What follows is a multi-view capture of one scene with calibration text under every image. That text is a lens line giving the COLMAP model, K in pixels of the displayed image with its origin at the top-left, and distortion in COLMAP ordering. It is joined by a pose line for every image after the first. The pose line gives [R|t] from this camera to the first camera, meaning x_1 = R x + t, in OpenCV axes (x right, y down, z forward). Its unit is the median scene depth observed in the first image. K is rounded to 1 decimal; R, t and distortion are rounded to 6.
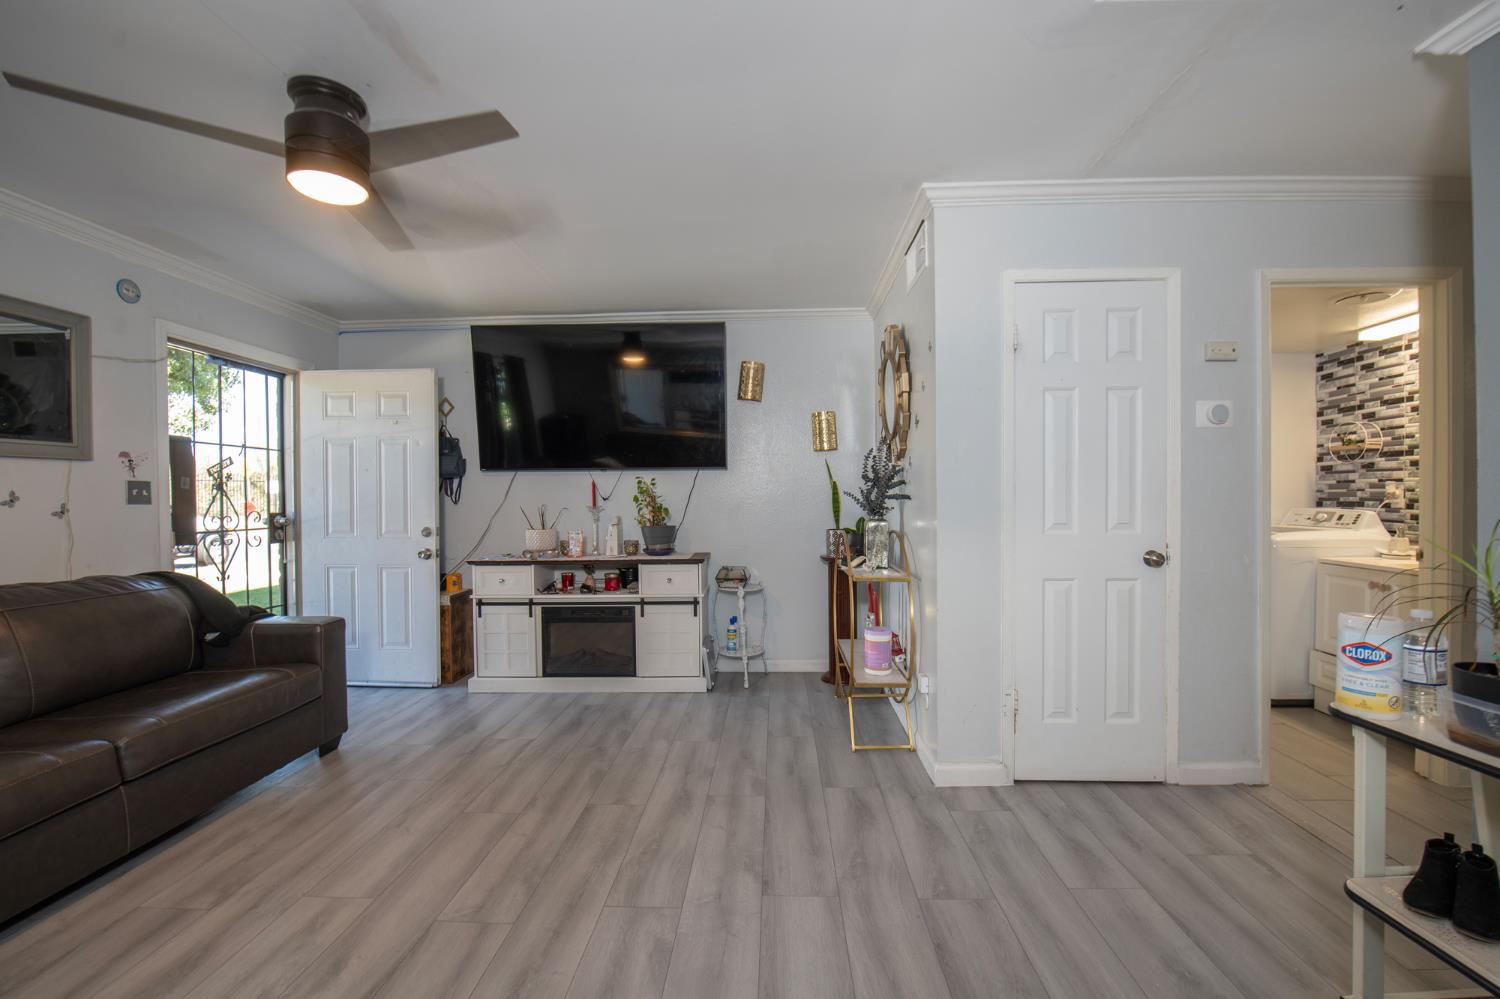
lens RADIAL K [[639.4, 0, 752.9], [0, 639.4, 505.4], [0, 0, 1]] dist [-0.009248, -0.000336]
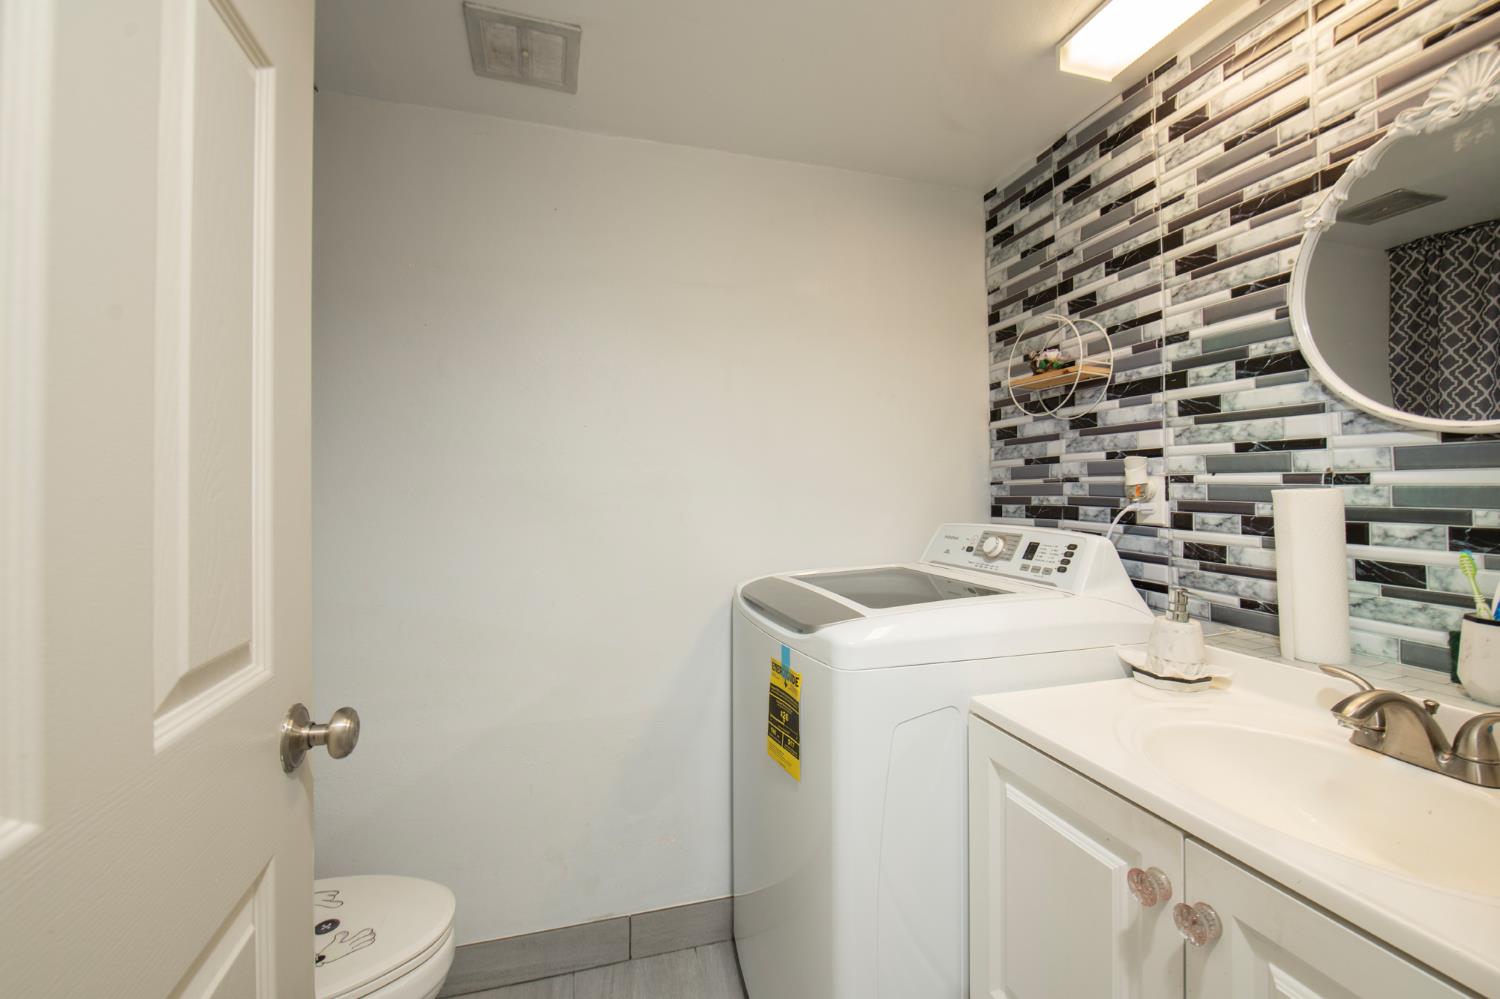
lens RADIAL K [[620.9, 0, 751.7], [0, 620.9, 474.6], [0, 0, 1]] dist [-0.002847, -0.000267]
pose [[0.952395, 0.008951, 0.304736, 0.634749], [0.004110, 0.999101, -0.042191, -0.011103], [-0.304840, 0.041435, 0.951502, 0.675922]]
